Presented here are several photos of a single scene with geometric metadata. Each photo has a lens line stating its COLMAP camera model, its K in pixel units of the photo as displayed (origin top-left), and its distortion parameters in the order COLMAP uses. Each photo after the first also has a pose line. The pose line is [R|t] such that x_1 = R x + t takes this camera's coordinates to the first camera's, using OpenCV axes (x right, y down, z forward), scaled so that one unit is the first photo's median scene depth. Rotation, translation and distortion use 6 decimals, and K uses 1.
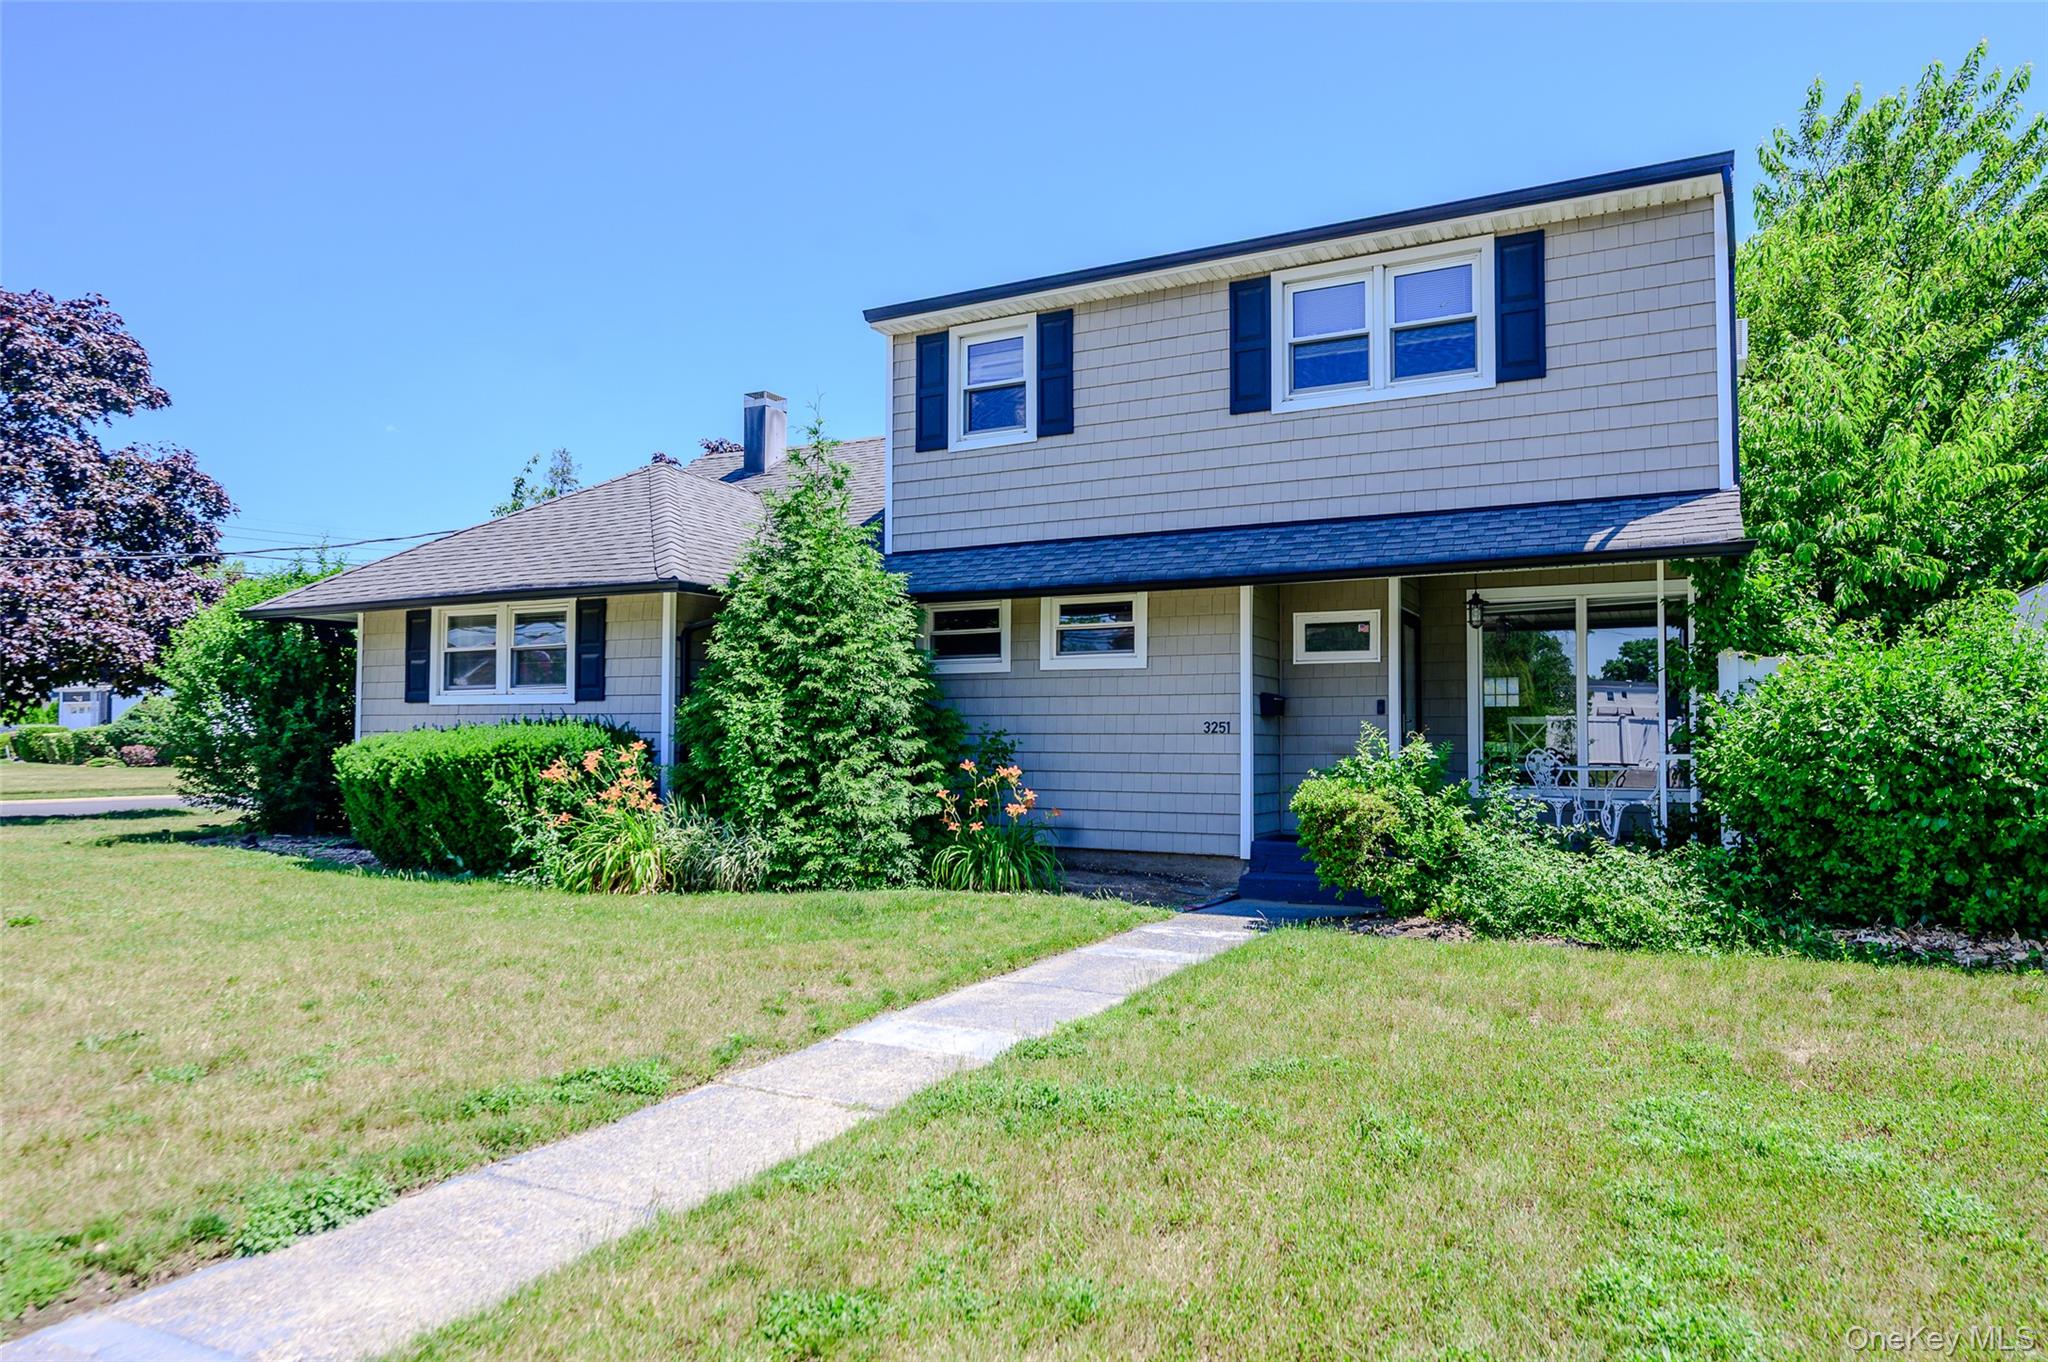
lens RADIAL K [[1228.2, 0, 1024.0], [0, 1228.2, 681.0], [0, 0, 1]] dist [-0.027887, 0.000520]
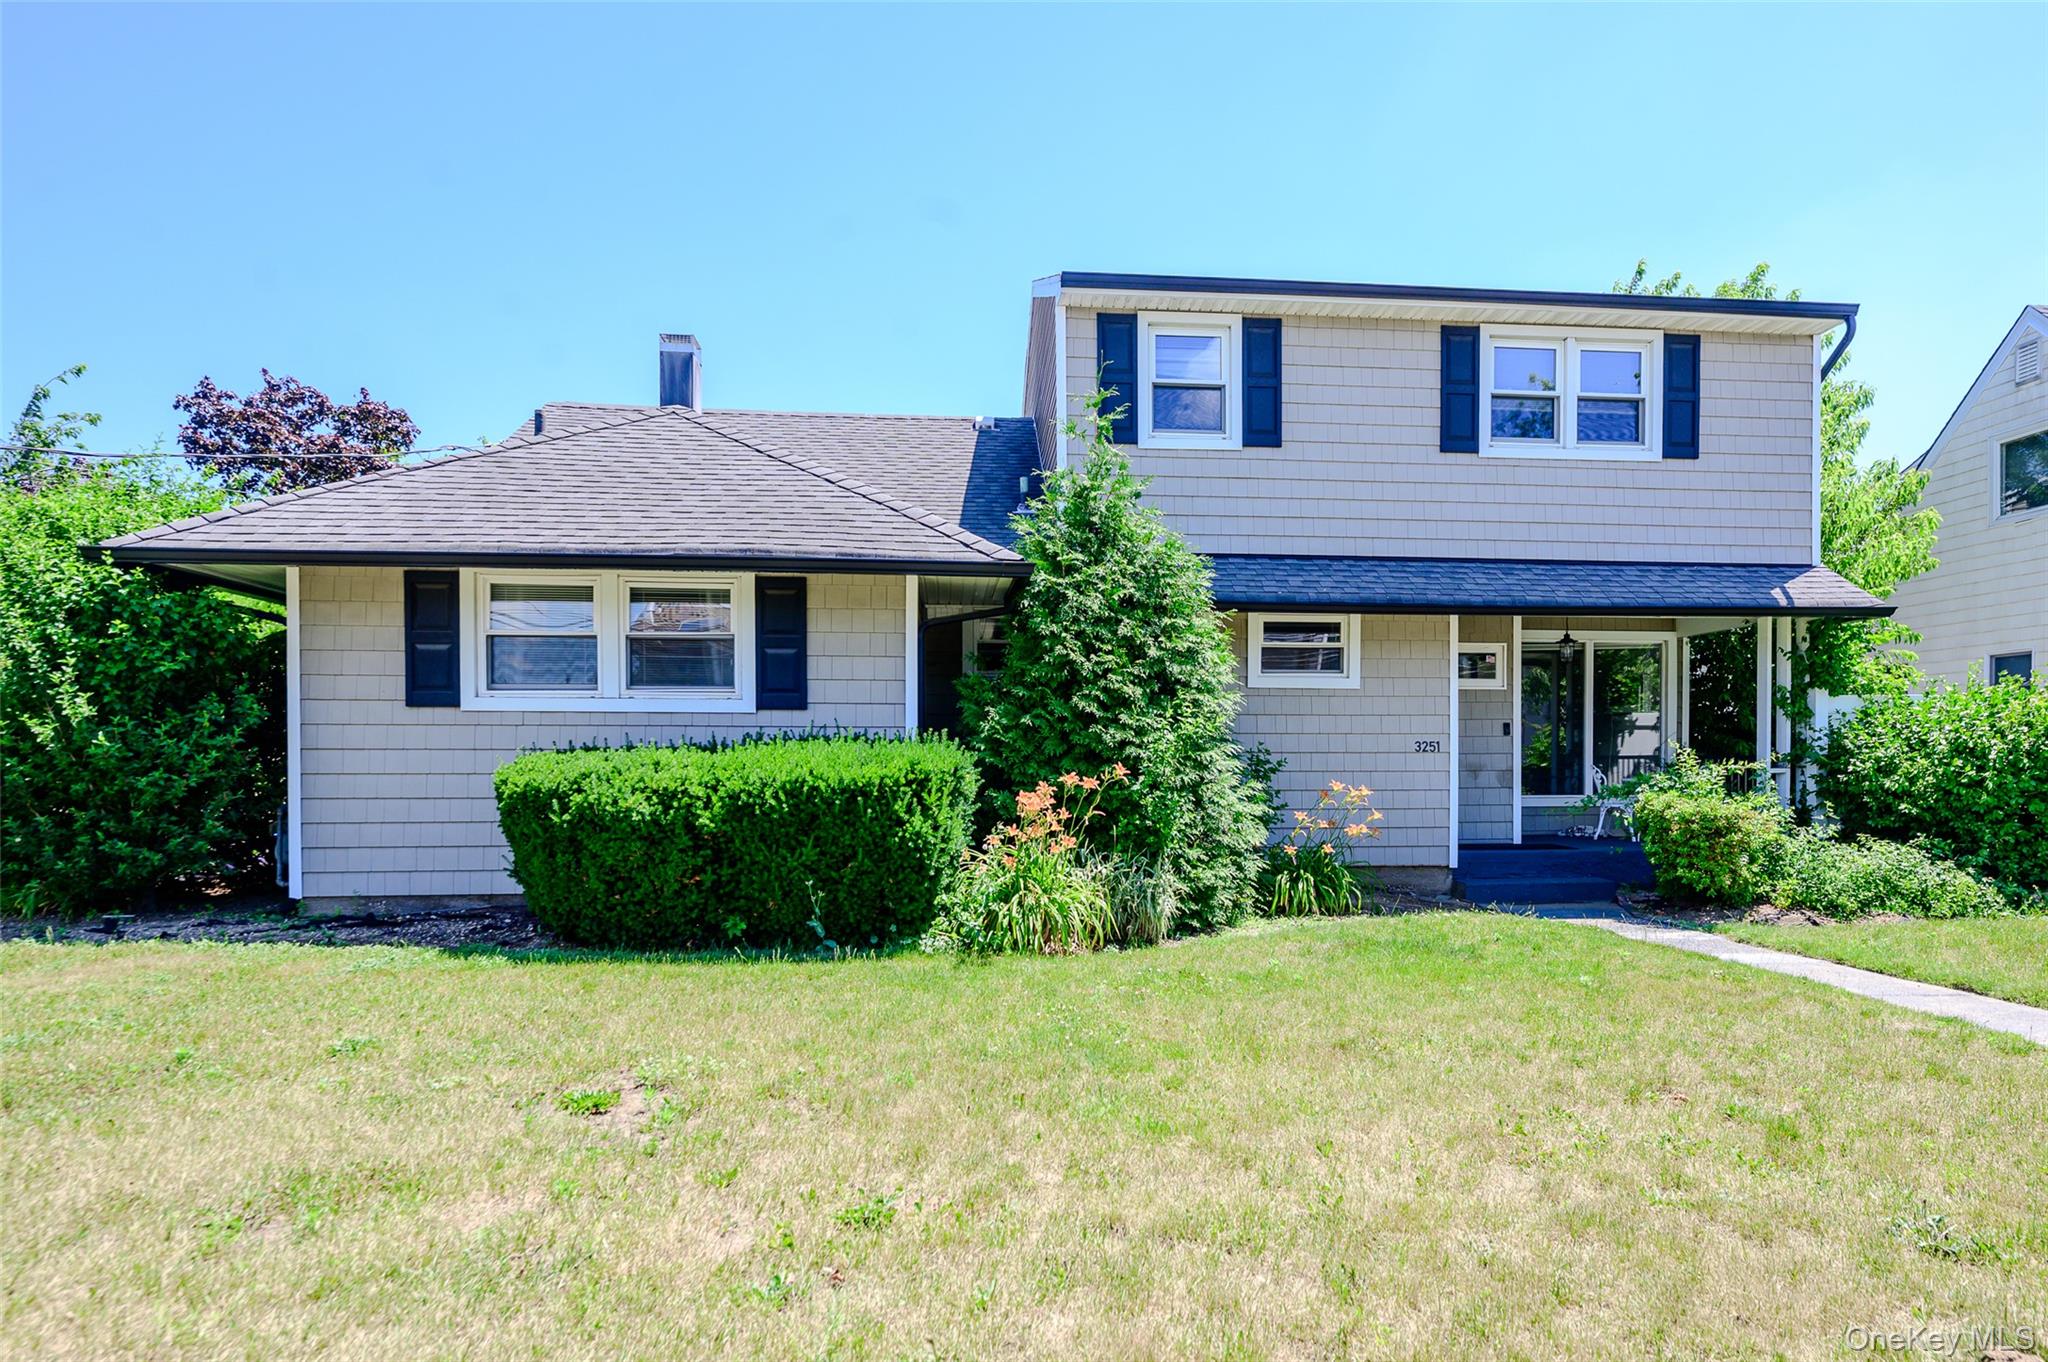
lens RADIAL K [[1148.6, 0, 1035.3], [0, 1148.6, 757.0], [0, 0, 1]] dist [-0.017365, -0.000788]
pose [[0.850011, -0.001506, 0.526763, -0.632493], [-0.023506, 0.998891, 0.040787, 0.013740], [-0.526240, -0.047051, 0.849033, 0.321543]]
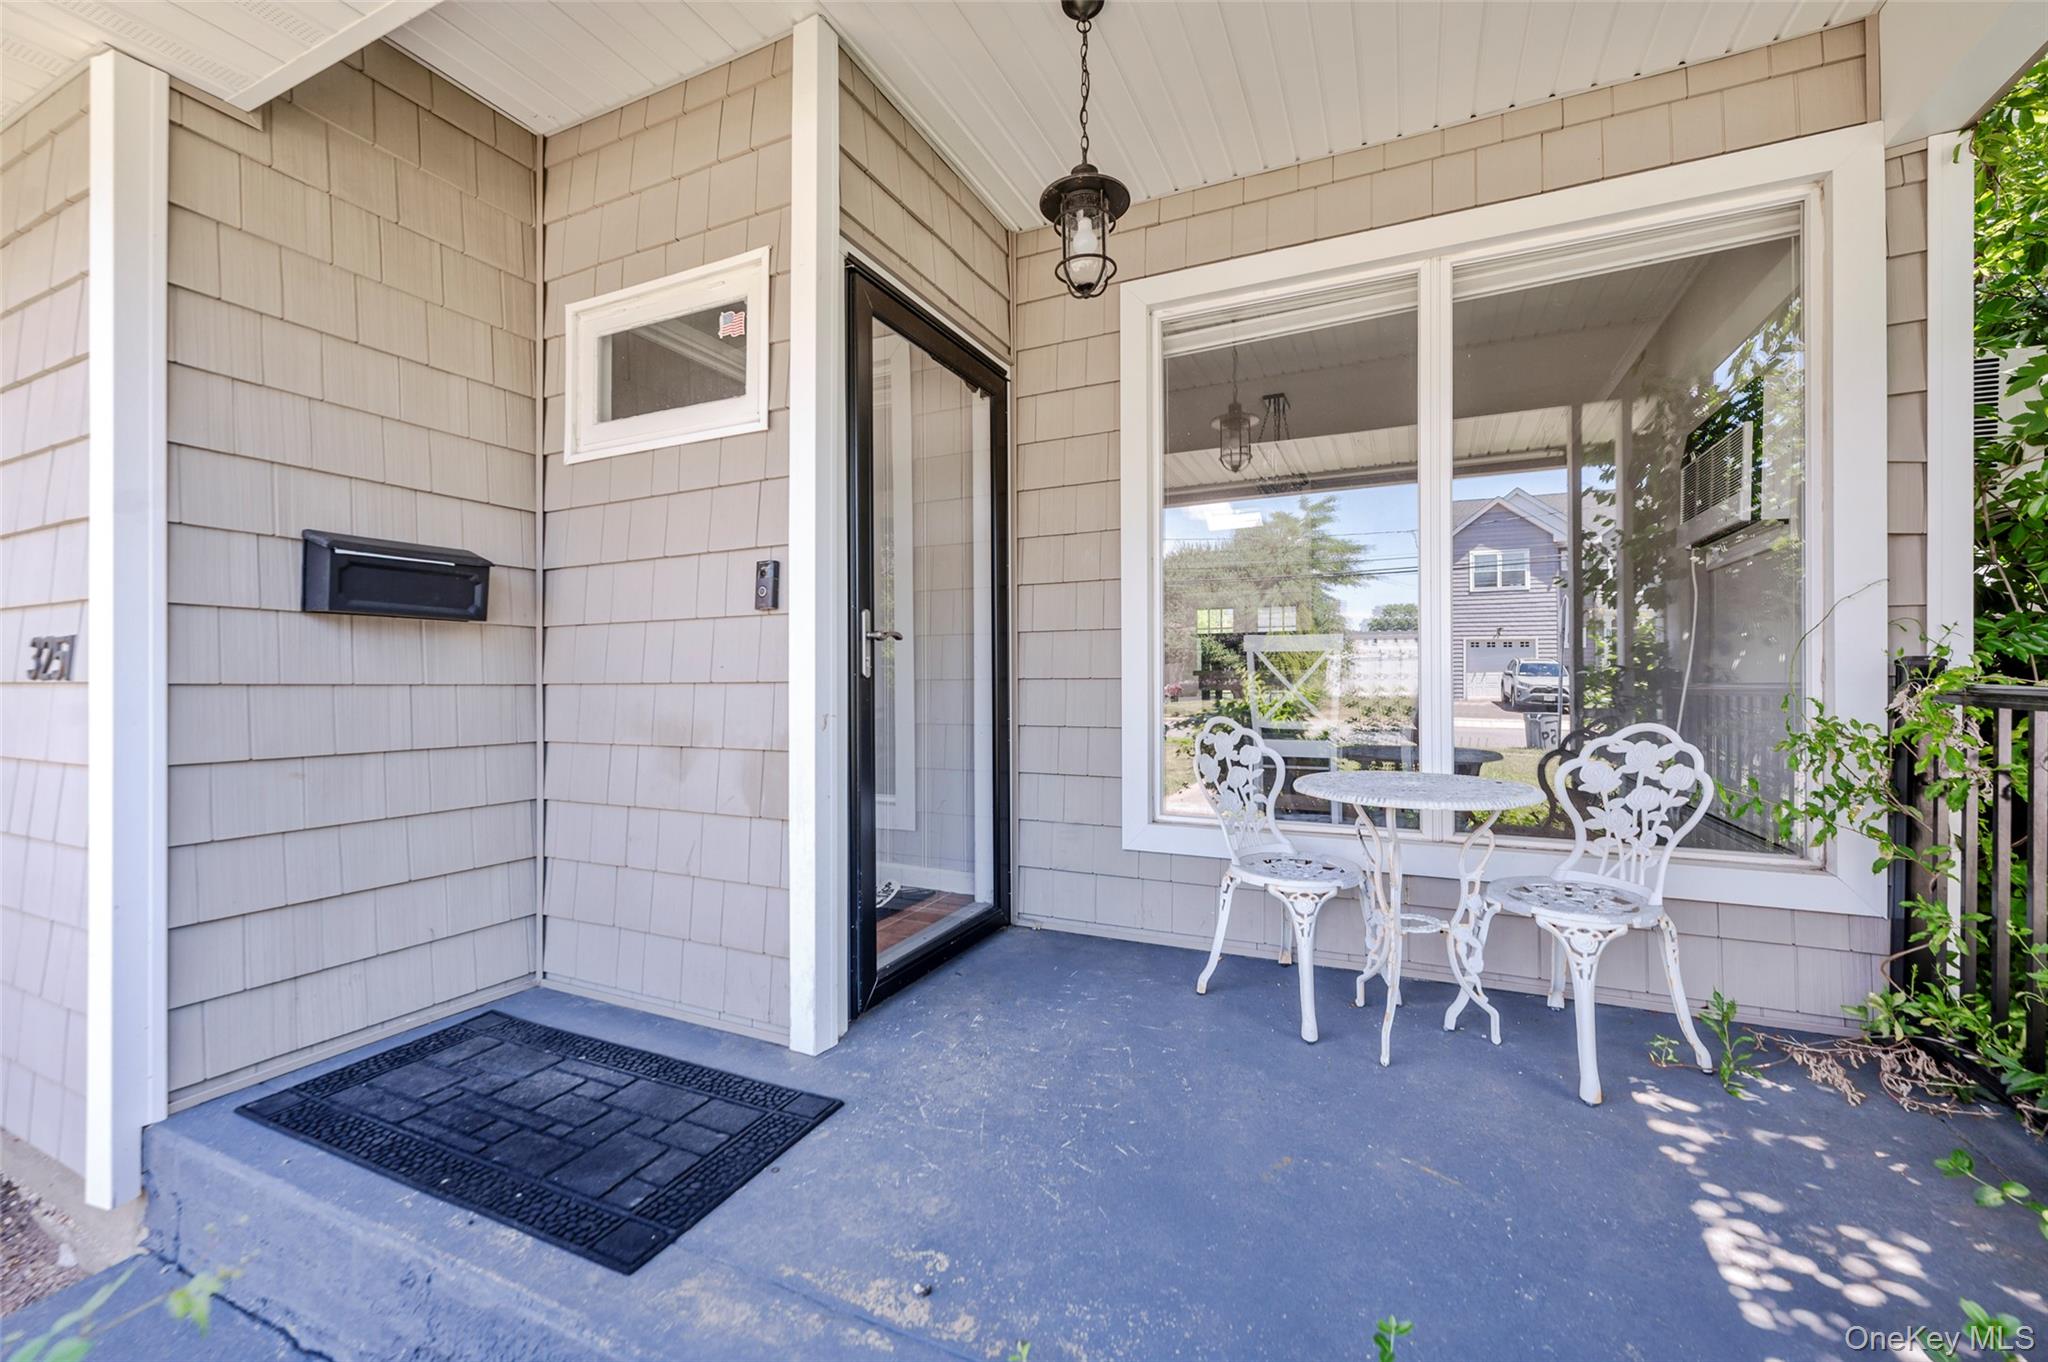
lens RADIAL K [[823.0, 0, 1029.7], [0, 823.0, 676.8], [0, 0, 1]] dist [-0.000511, -0.000247]
pose [[0.999175, 0.000522, 0.040609, 0.339987], [-0.002022, 0.999316, 0.036926, 0.034700], [-0.040562, -0.036977, 0.998493, 0.793364]]
